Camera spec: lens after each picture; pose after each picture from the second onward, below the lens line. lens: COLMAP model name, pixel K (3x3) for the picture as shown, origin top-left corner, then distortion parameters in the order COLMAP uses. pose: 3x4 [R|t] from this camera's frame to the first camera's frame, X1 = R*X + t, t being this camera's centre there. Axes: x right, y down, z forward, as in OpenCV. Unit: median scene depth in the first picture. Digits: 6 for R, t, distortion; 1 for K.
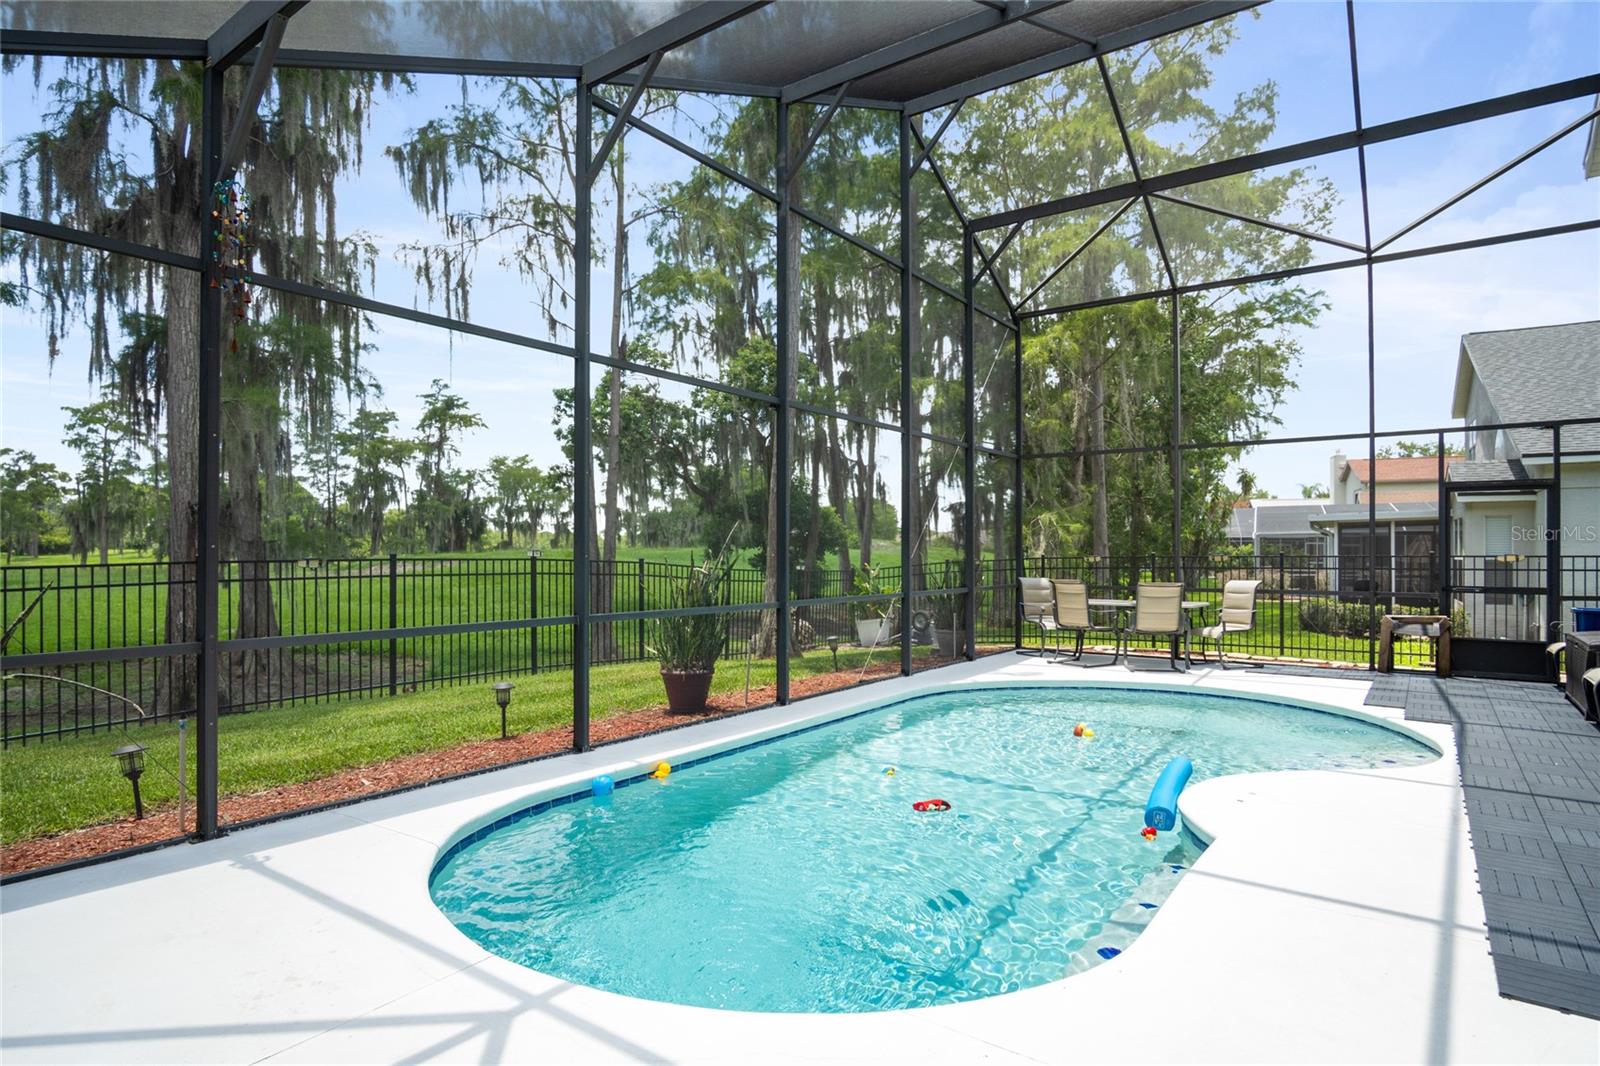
lens RADIAL K [[866.2, 0, 792.6], [0, 866.2, 539.3], [0, 0, 1]] dist [-0.030534, 0.008392]
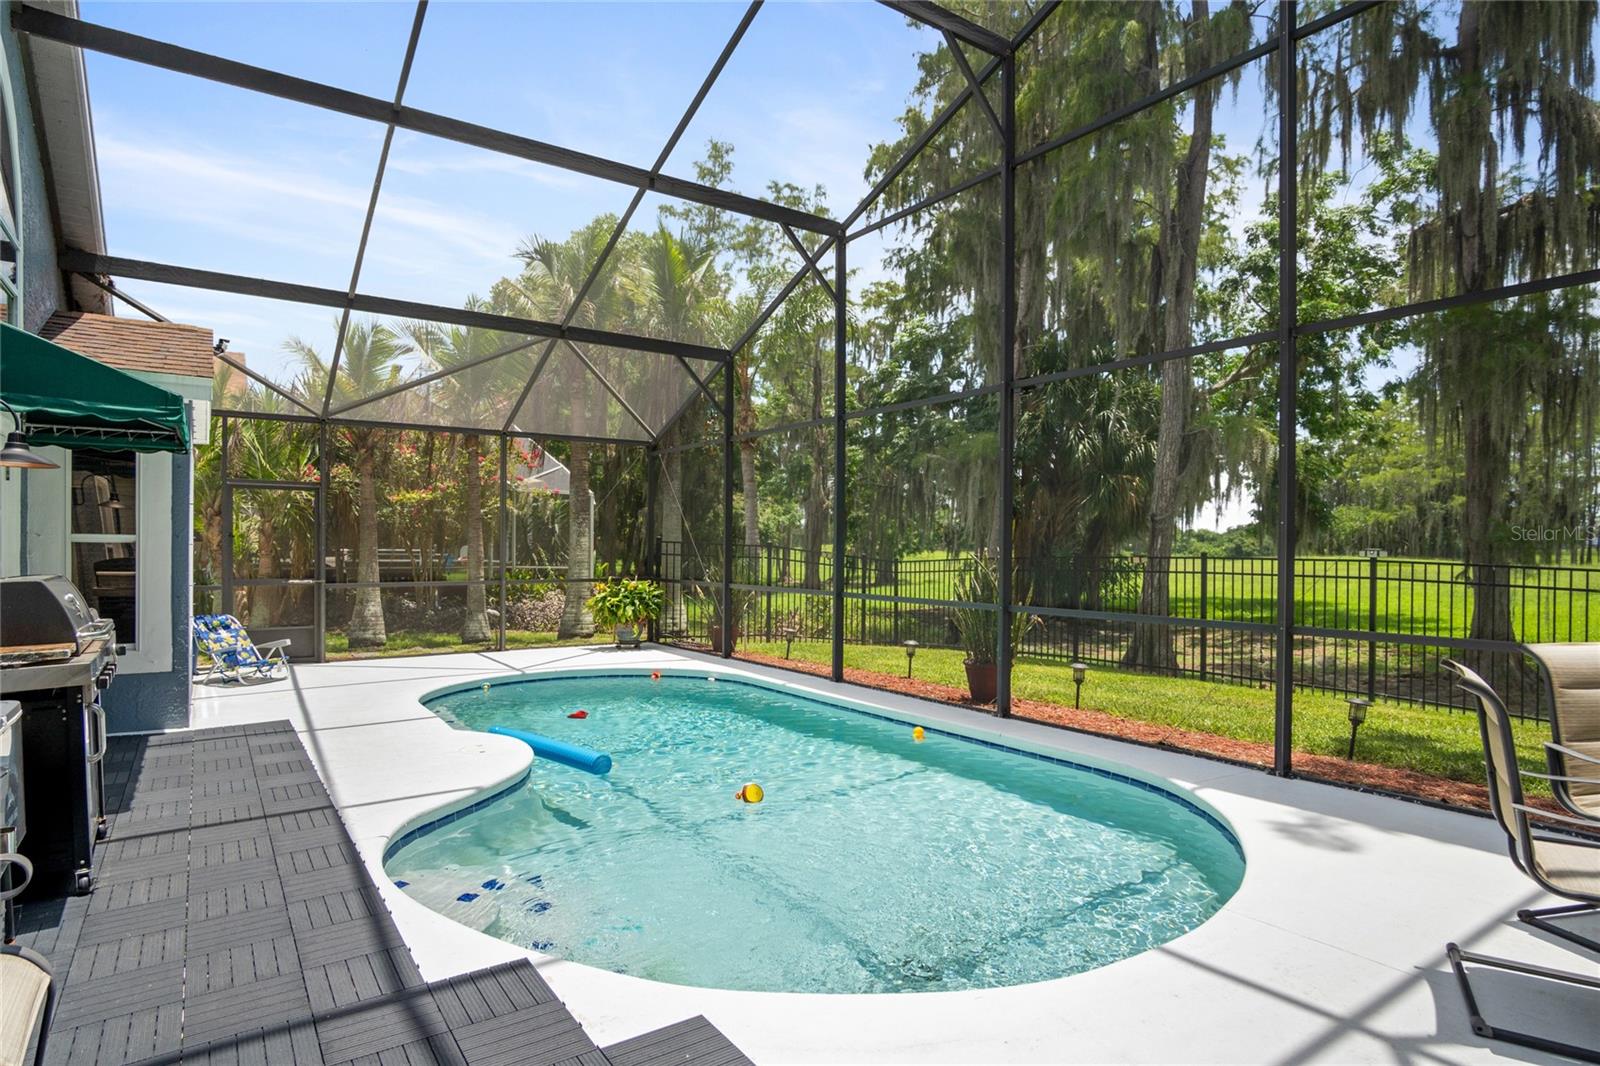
lens RADIAL K [[866.2, 0, 799.0], [0, 866.2, 543.2], [0, 0, 1]] dist [-0.030534, 0.008392]
pose [[-0.310210, 0.002134, -0.950666, 0.752465], [0.004886, 0.999988, 0.000650, 0.003028], [0.950655, -0.004443, -0.310217, 0.876006]]
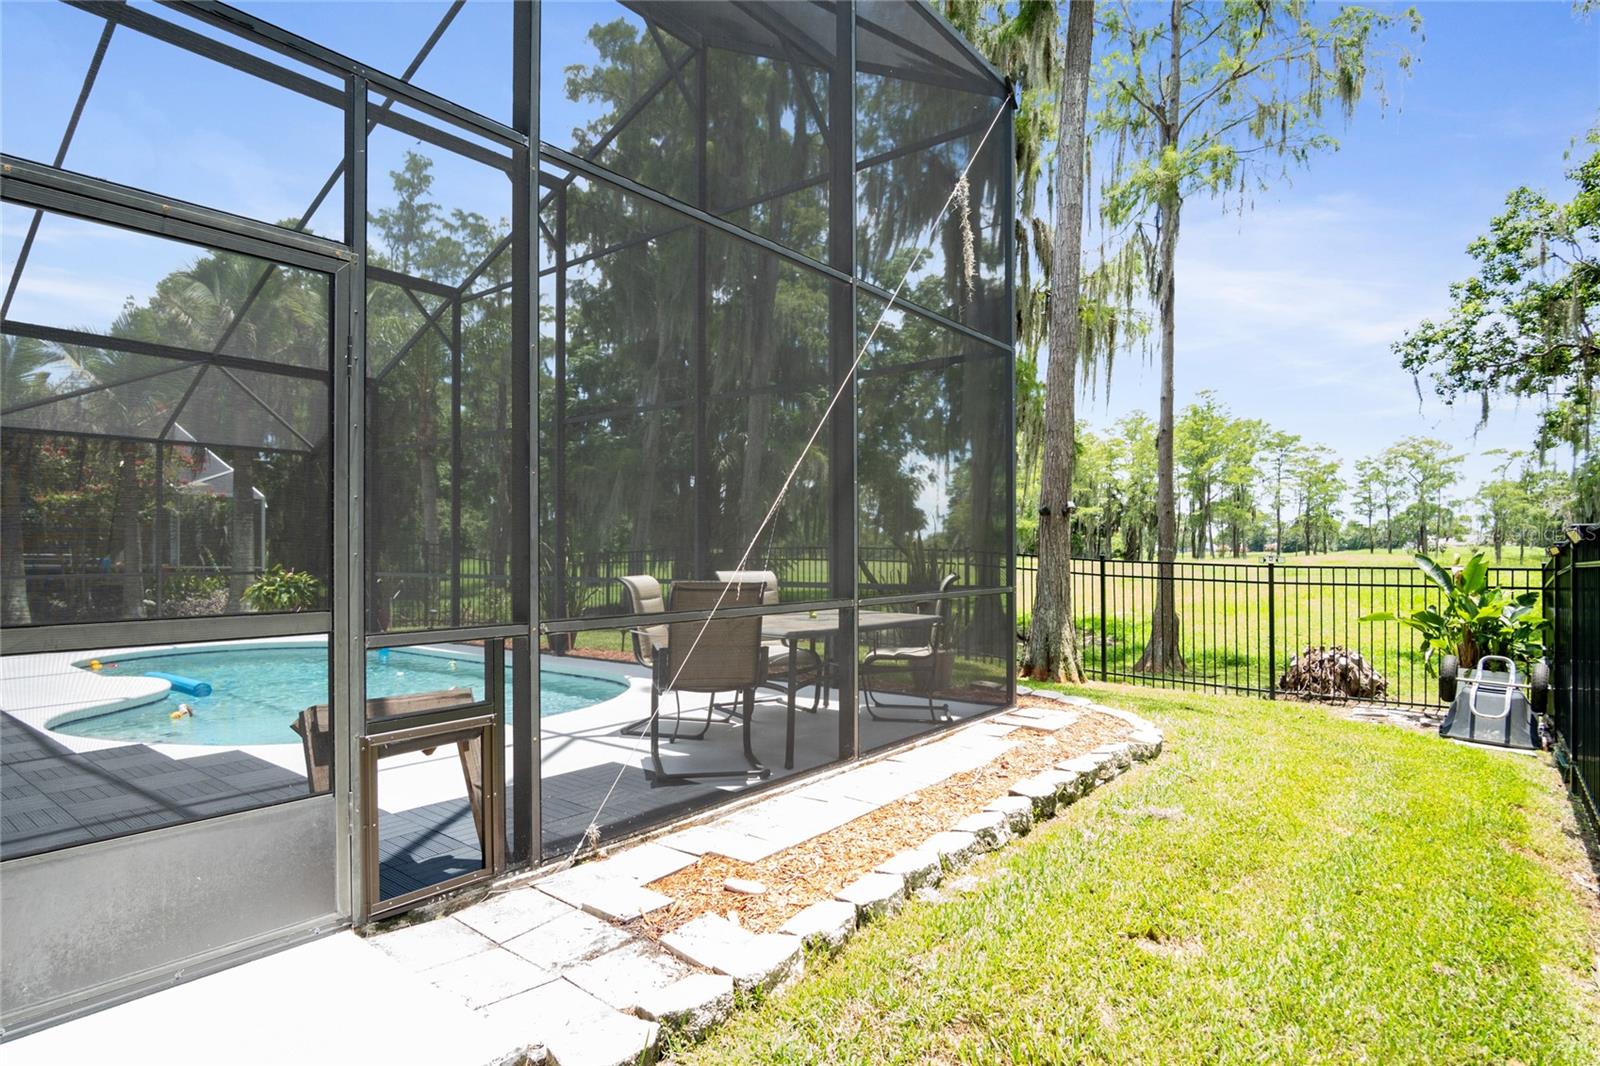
lens RADIAL K [[866.2, 0, 797.2], [0, 866.2, 541.9], [0, 0, 1]] dist [-0.030534, 0.008392]
pose [[-0.021960, -0.008109, -0.999726, 0.915004], [0.012885, 0.999882, -0.008393, 0.017832], [0.999676, -0.013066, -0.021853, 1.019853]]
